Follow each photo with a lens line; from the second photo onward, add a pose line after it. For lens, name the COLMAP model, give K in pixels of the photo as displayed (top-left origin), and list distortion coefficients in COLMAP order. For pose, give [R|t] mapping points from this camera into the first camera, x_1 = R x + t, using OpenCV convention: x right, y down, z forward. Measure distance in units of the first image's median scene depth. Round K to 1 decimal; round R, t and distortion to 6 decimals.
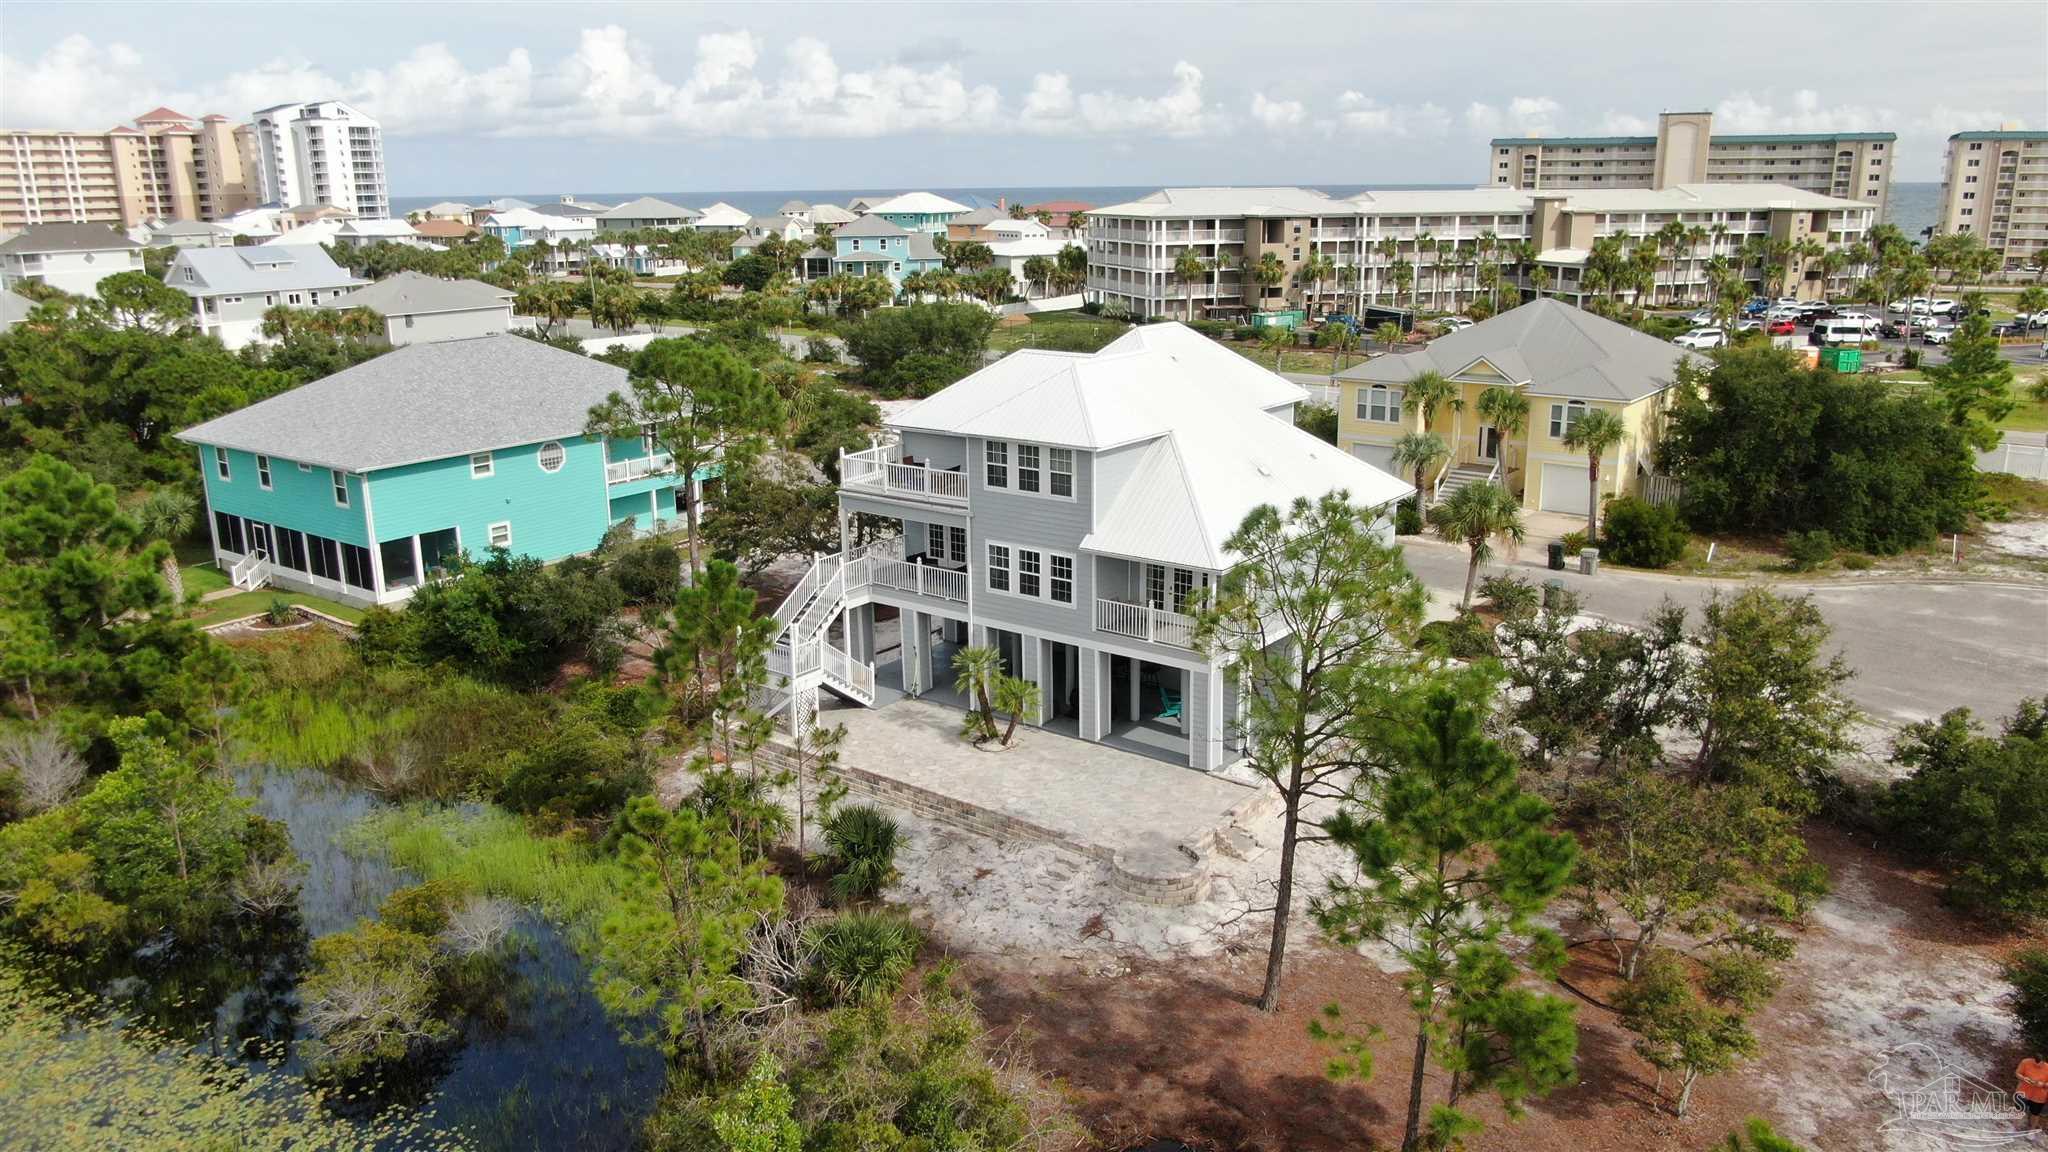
lens RADIAL K [[1490.1, 0, 1025.6], [0, 1490.1, 573.1], [0, 0, 1]] dist [-0.006683, -0.000074]
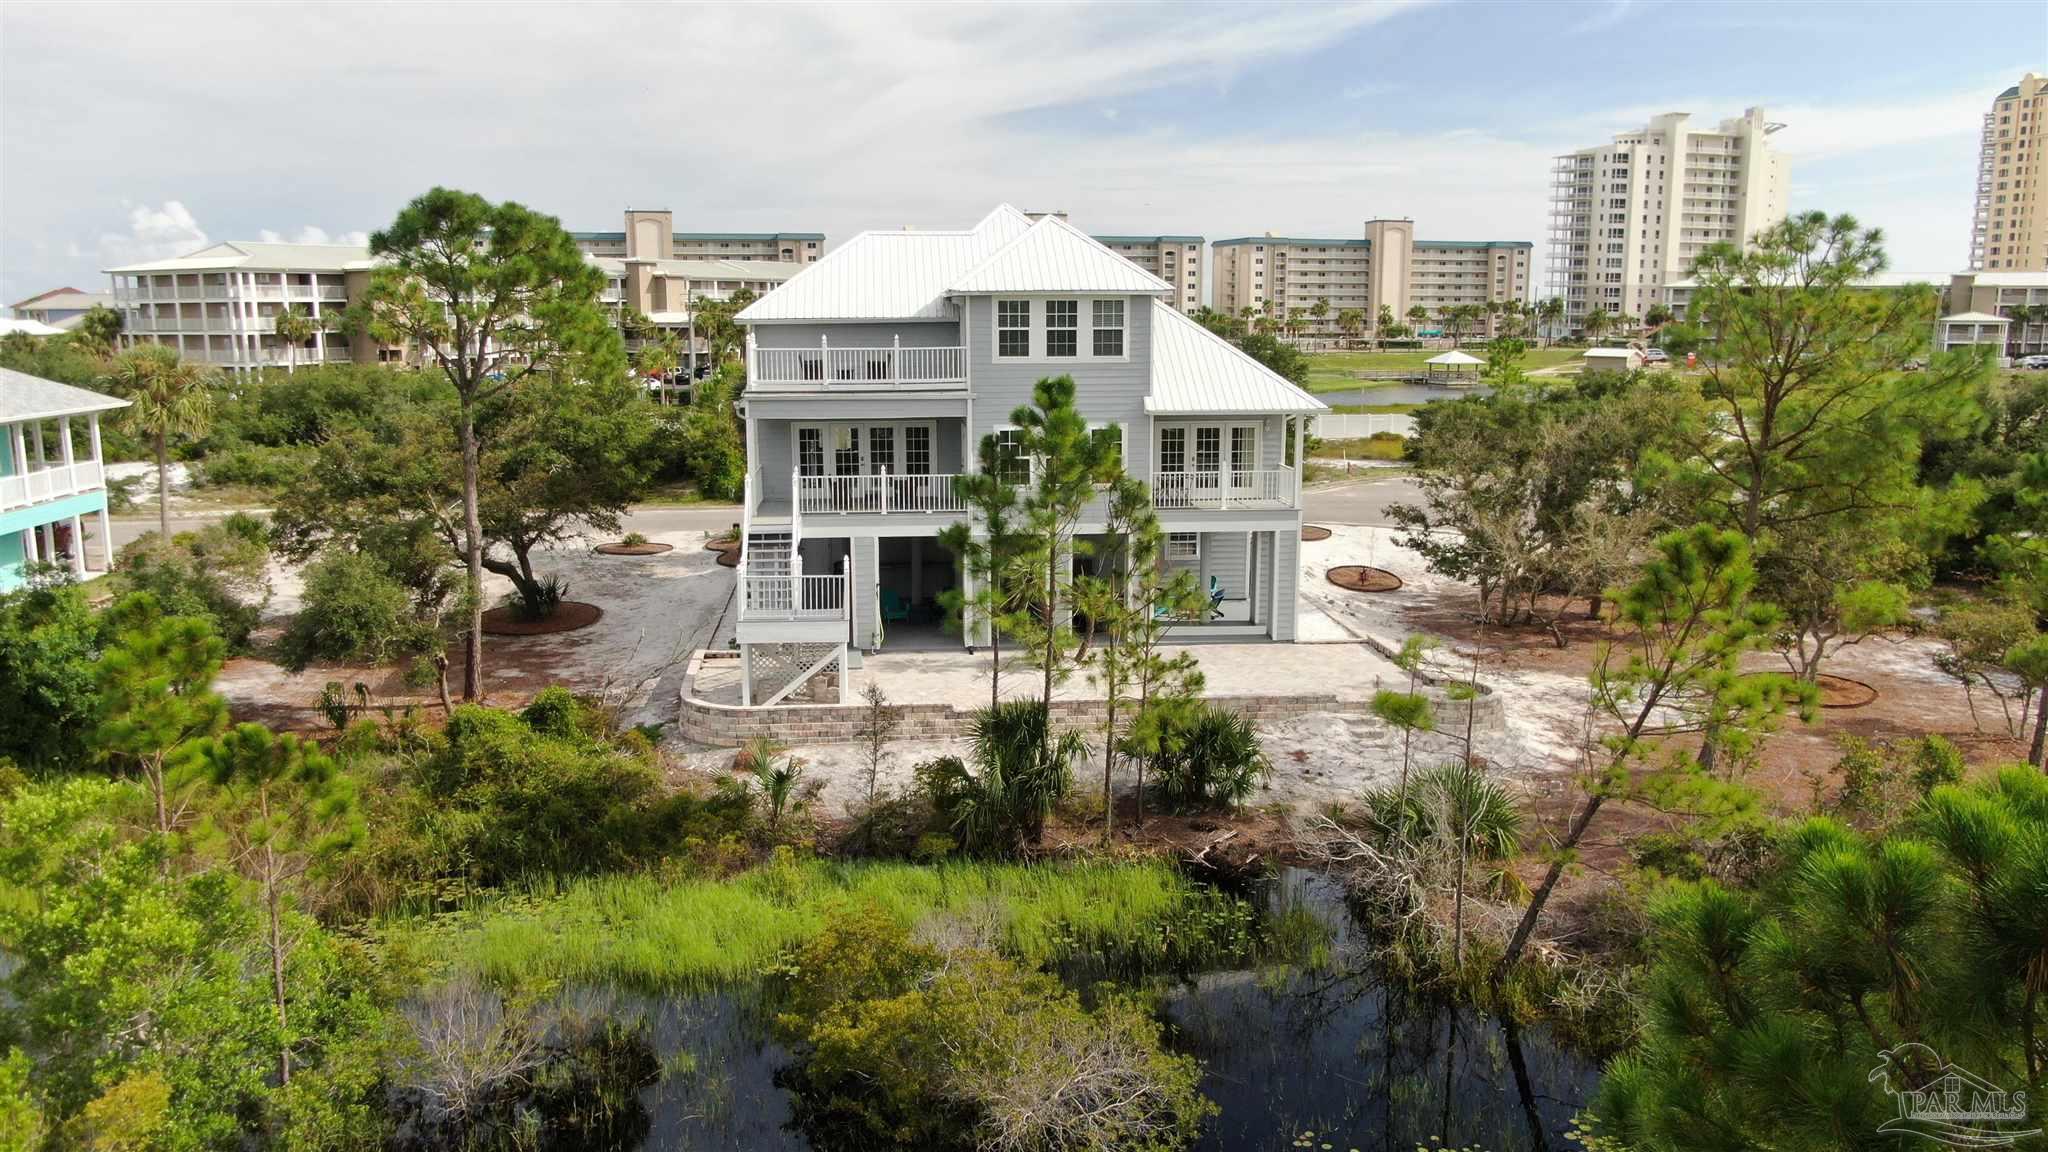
lens RADIAL K [[1490.1, 0, 1024.4], [0, 1490.1, 577.8], [0, 0, 1]] dist [-0.006683, -0.000074]
pose [[0.739584, -0.117225, 0.662778, -0.159748], [0.171113, 0.985110, -0.016707, 0.021643], [-0.650950, 0.125766, 0.748630, 0.107307]]
